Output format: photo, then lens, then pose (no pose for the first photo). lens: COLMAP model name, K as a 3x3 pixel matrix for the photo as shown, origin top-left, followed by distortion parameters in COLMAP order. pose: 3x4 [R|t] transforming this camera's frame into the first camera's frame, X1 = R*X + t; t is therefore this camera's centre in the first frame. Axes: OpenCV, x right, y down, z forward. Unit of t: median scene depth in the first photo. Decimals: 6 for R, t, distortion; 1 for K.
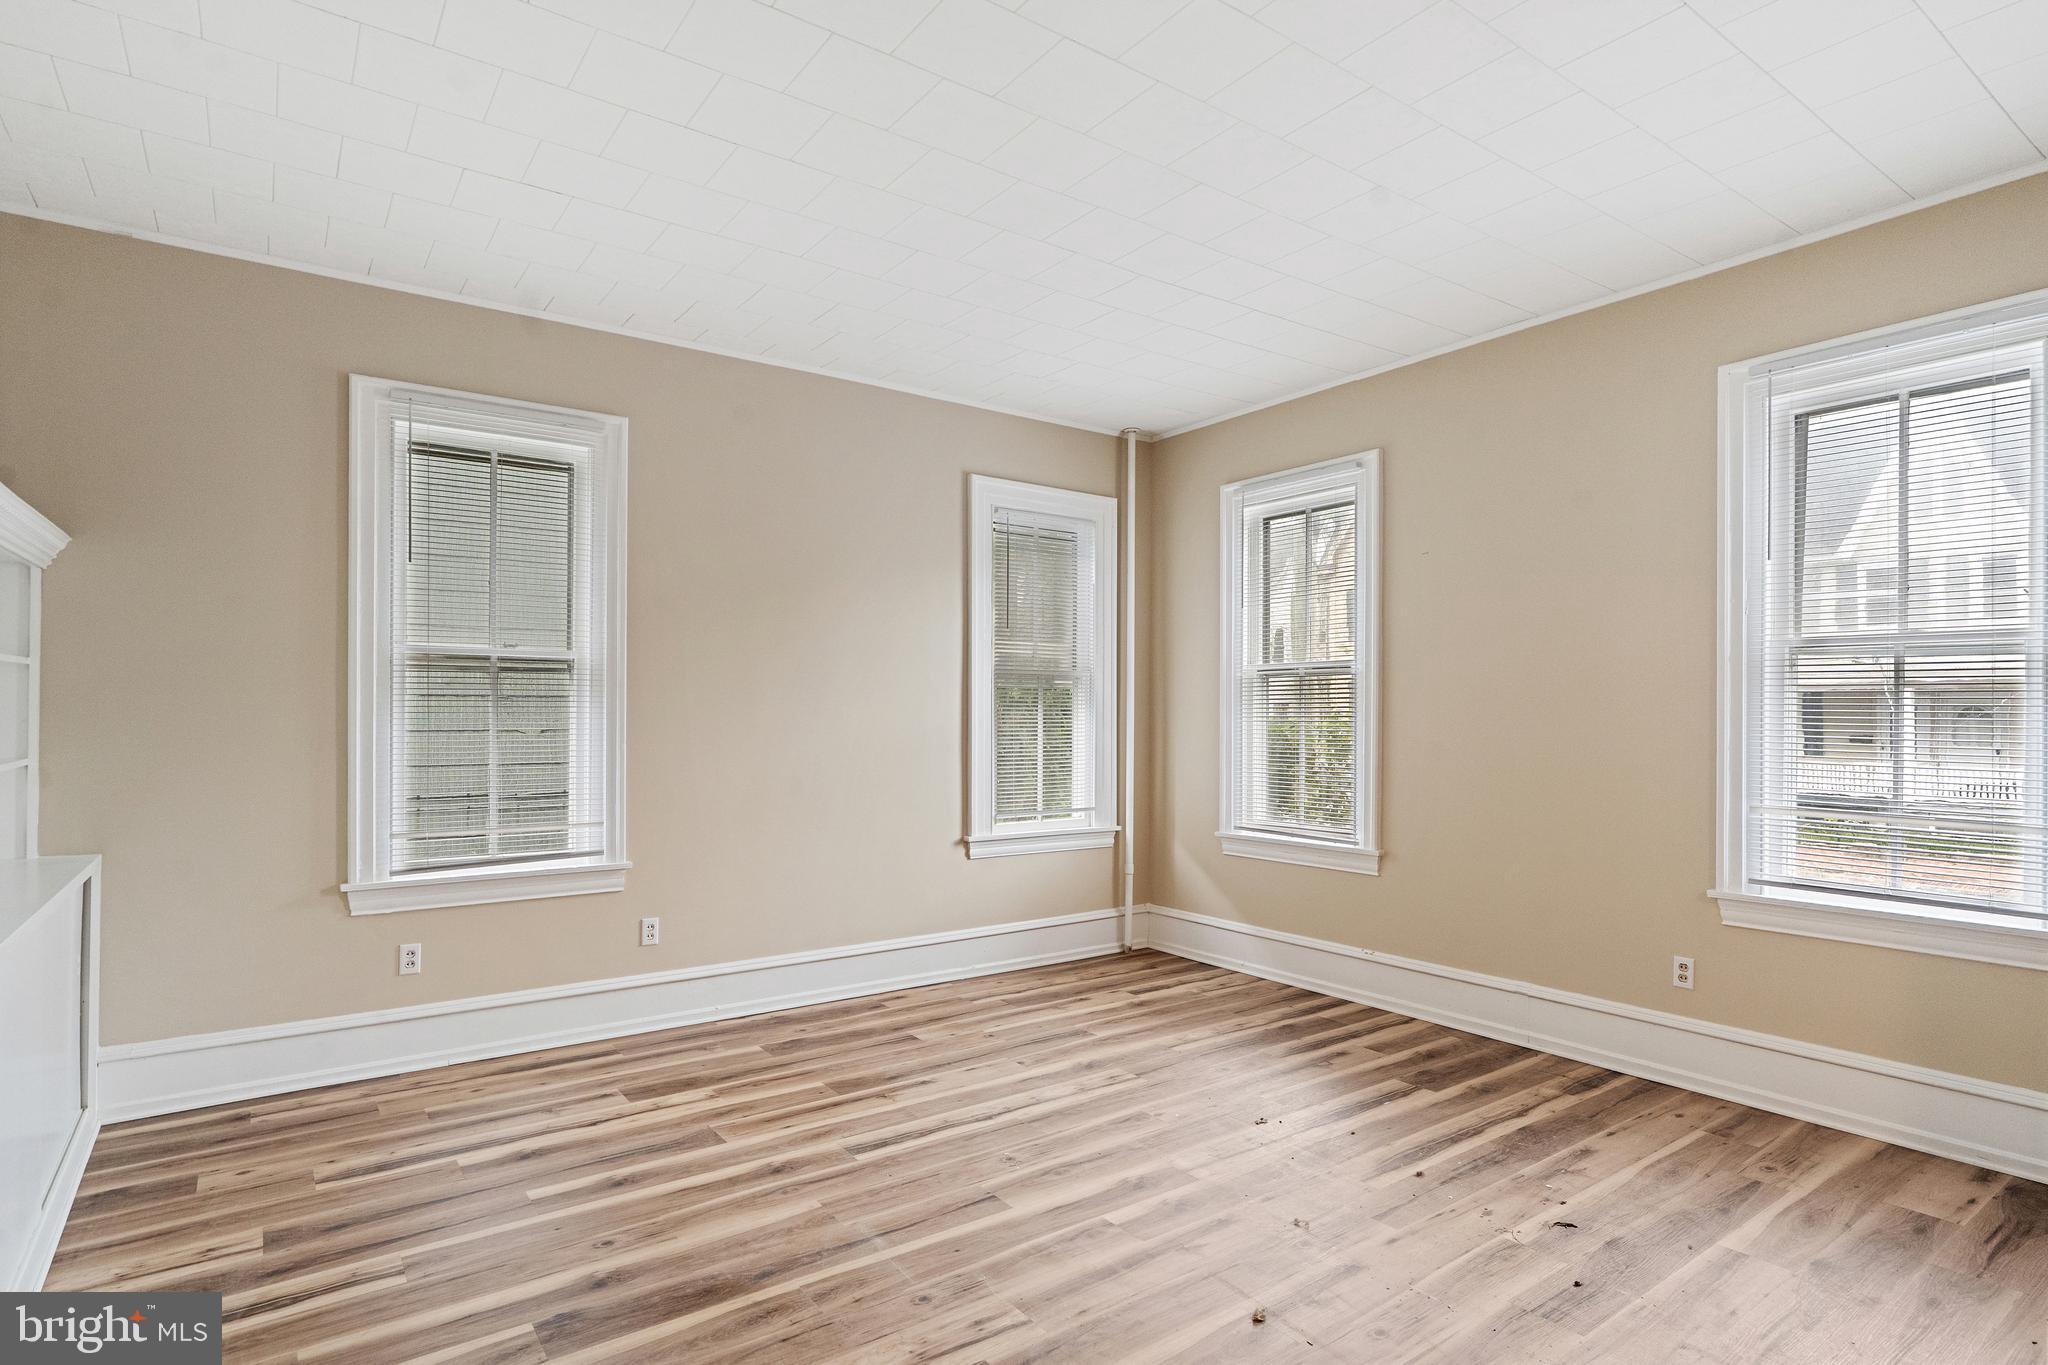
lens RADIAL K [[1073.7, 0, 1036.5], [0, 1073.7, 701.2], [0, 0, 1]] dist [-0.003051, 0.002022]
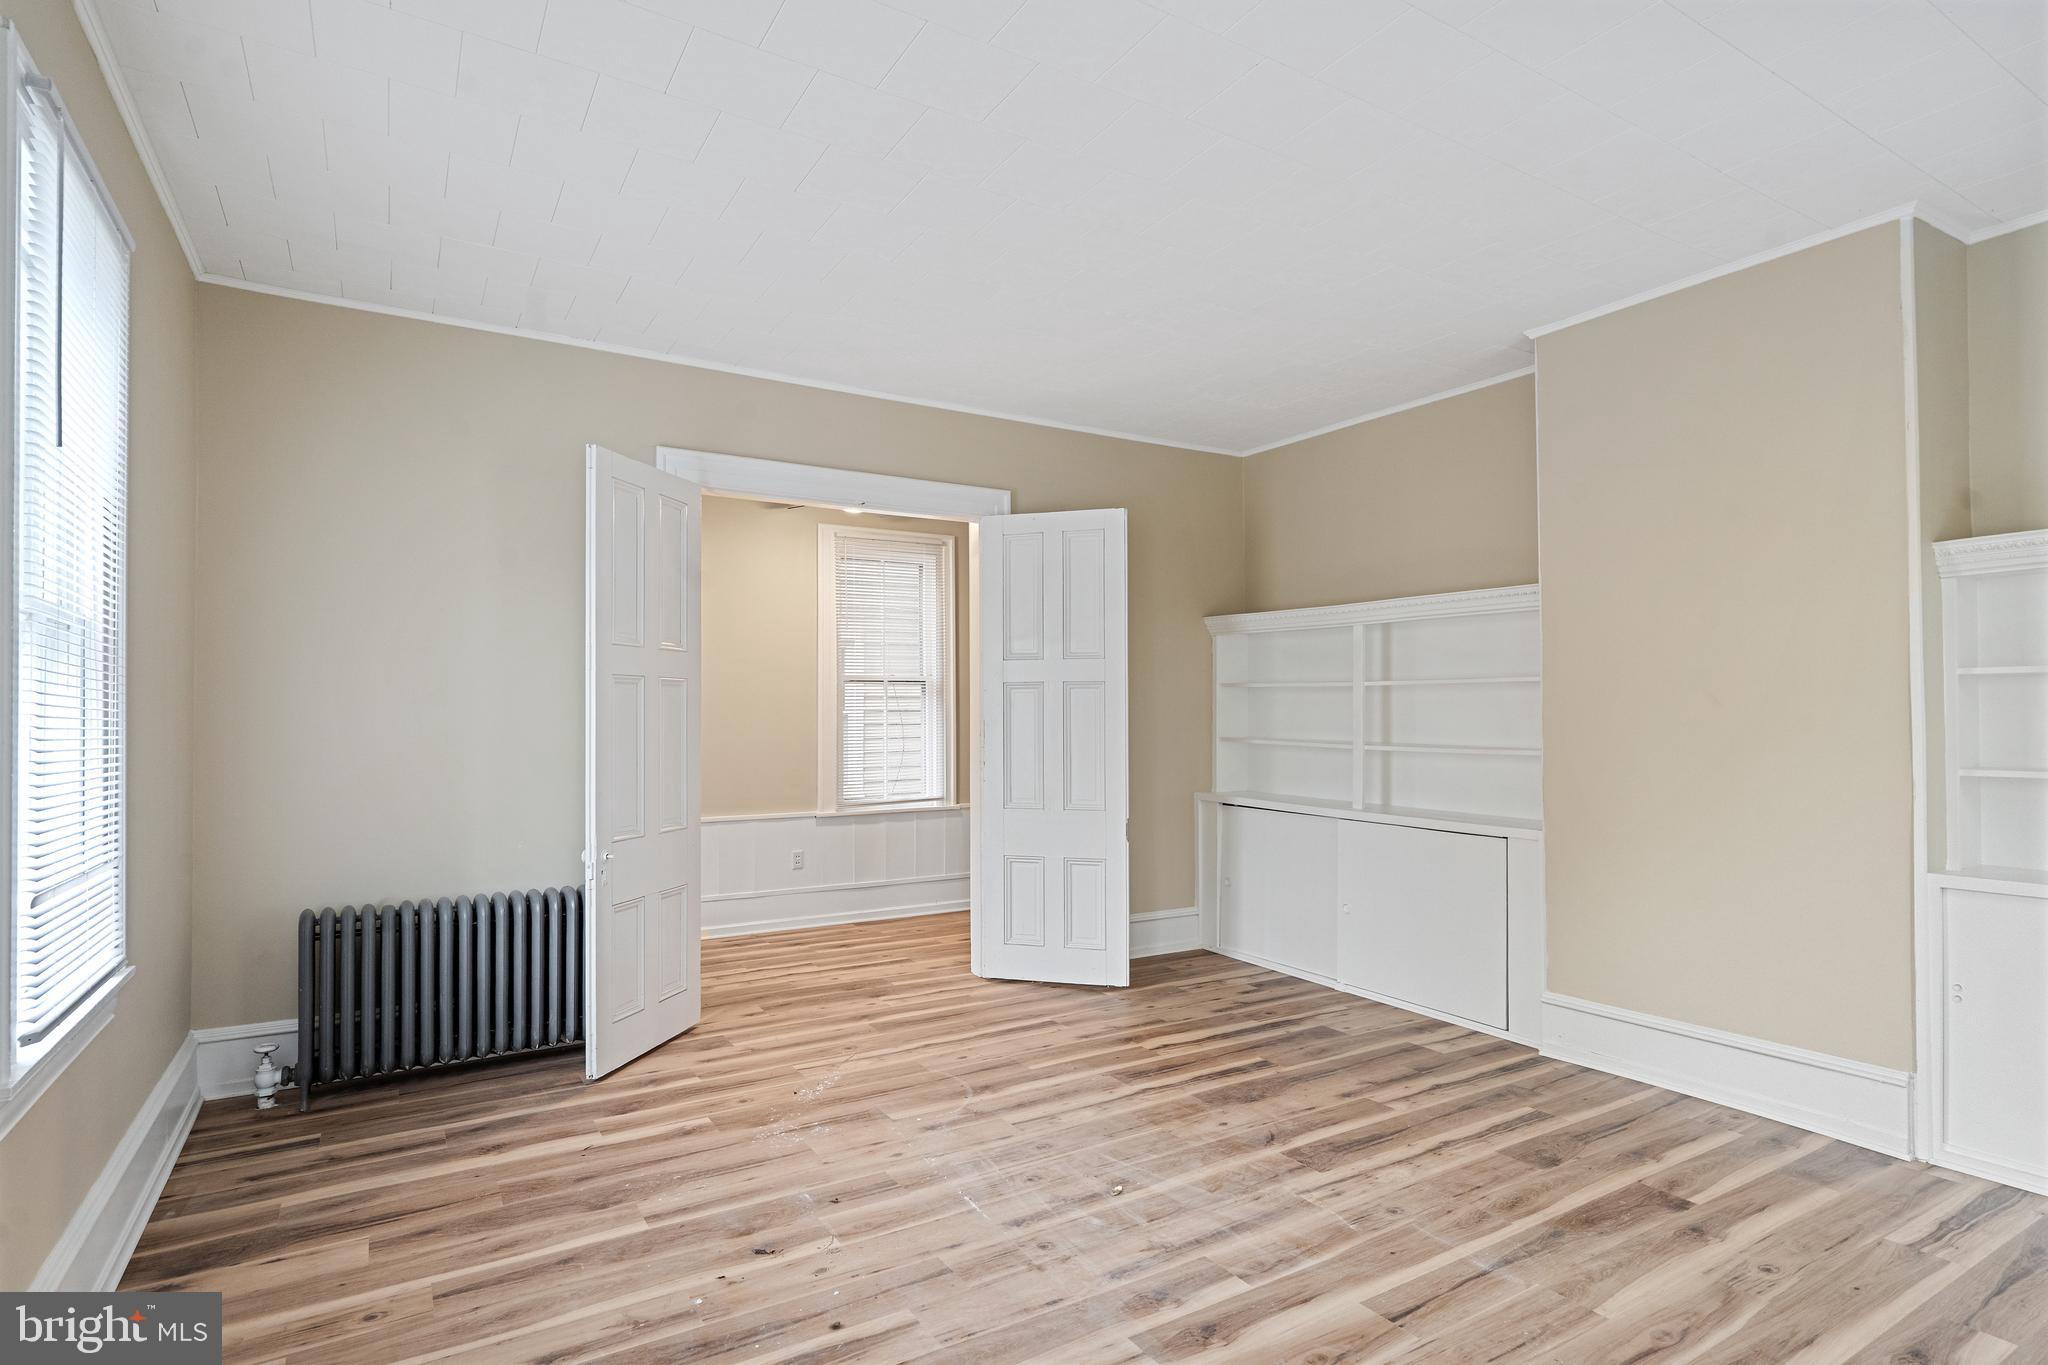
lens RADIAL K [[1073.7, 0, 1028.3], [0, 1073.7, 698.5], [0, 0, 1]] dist [-0.003051, 0.002022]
pose [[-0.996633, -0.000016, 0.081989, 0.124055], [-0.002307, 0.999609, -0.027851, 0.013358], [-0.081956, -0.027946, -0.996244, 1.377719]]
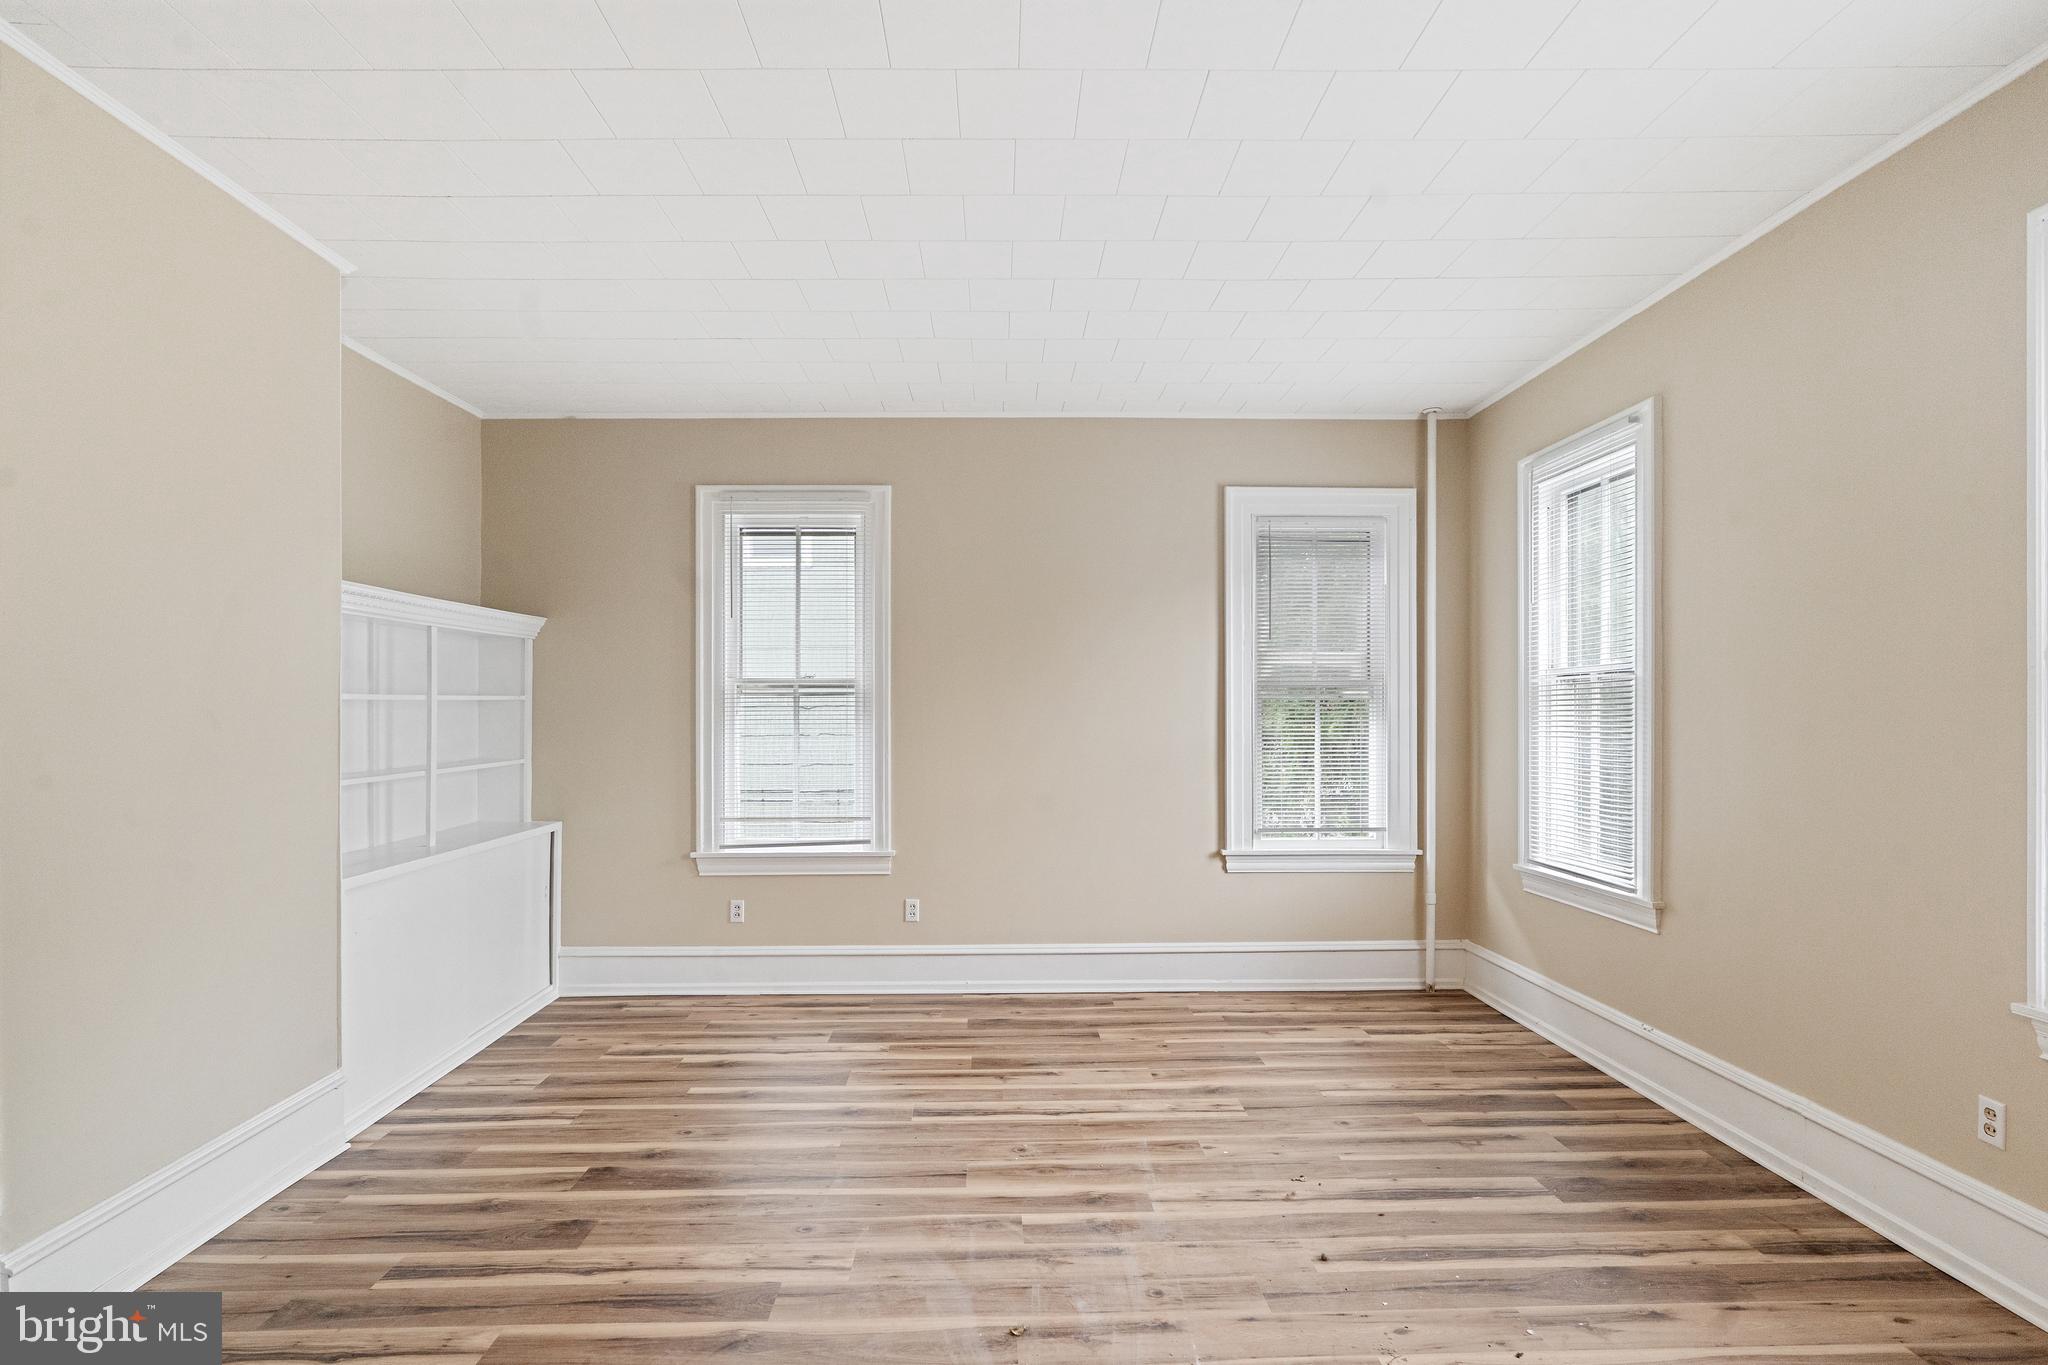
lens RADIAL K [[1073.7, 0, 1009.0], [0, 1073.7, 698.0], [0, 0, 1]] dist [-0.003051, 0.002022]
pose [[0.817616, -0.013345, -0.575609, 0.479115], [0.012372, 0.999908, -0.005608, -0.016452], [0.575631, -0.002536, 0.817706, 0.093073]]
